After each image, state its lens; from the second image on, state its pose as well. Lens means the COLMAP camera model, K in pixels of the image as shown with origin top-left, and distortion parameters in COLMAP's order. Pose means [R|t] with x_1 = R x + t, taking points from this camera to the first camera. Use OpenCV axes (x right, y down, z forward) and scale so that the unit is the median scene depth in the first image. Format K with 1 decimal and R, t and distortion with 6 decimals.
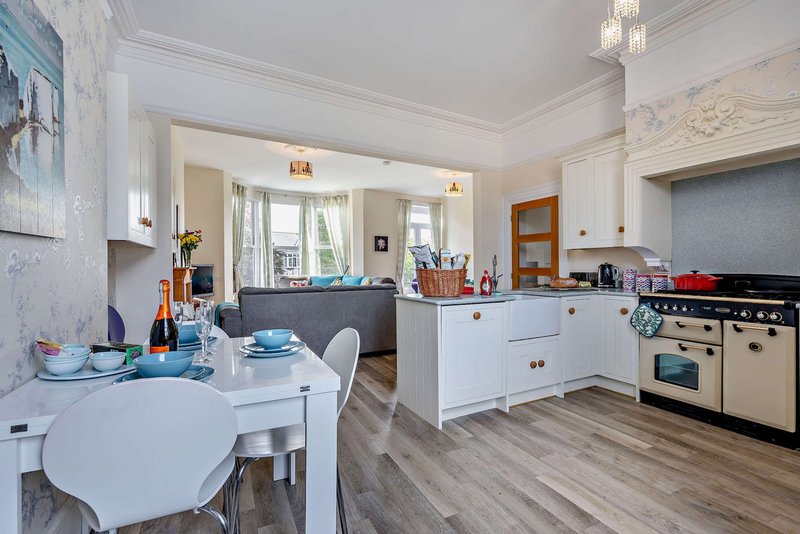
lens RADIAL K [[361.2, 0, 413.9], [0, 361.2, 268.3], [0, 0, 1]] dist [-0.001415, 0.002483]
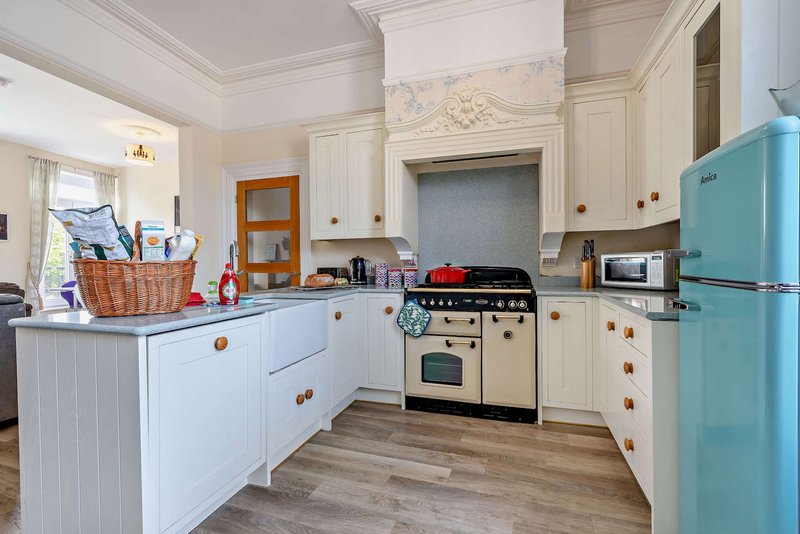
lens RADIAL K [[361.2, 0, 392.6], [0, 361.2, 267.0], [0, 0, 1]] dist [-0.001415, 0.002483]
pose [[0.739801, -0.008455, 0.672772, -0.003668], [0.008843, 0.999957, 0.002842, 0.010353], [-0.672767, 0.003847, 0.739844, 0.314870]]
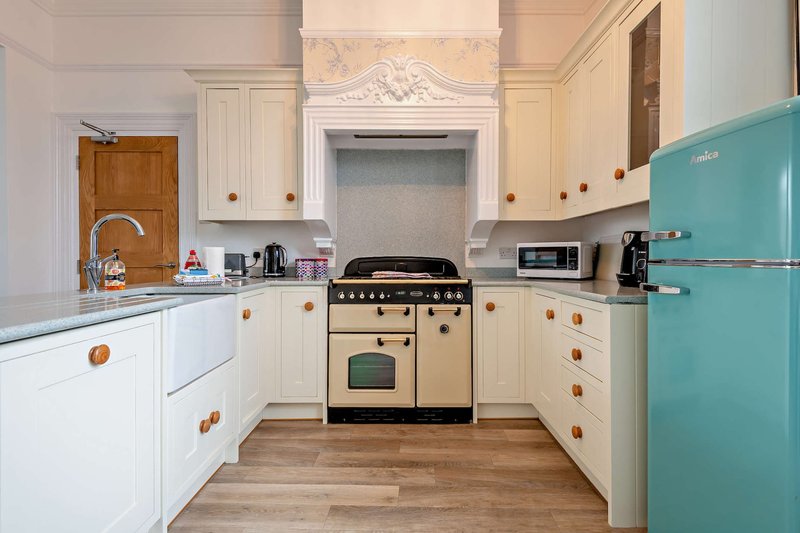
lens RADIAL K [[396.9, 0, 396.2], [0, 396.9, 262.4], [0, 0, 1]] dist [0.022698, -0.005929]
pose [[0.503122, -0.001256, 0.864214, -0.026037], [0.002124, 0.999998, 0.000216, 0.026961], [-0.864213, 0.001727, 0.503124, 0.403323]]
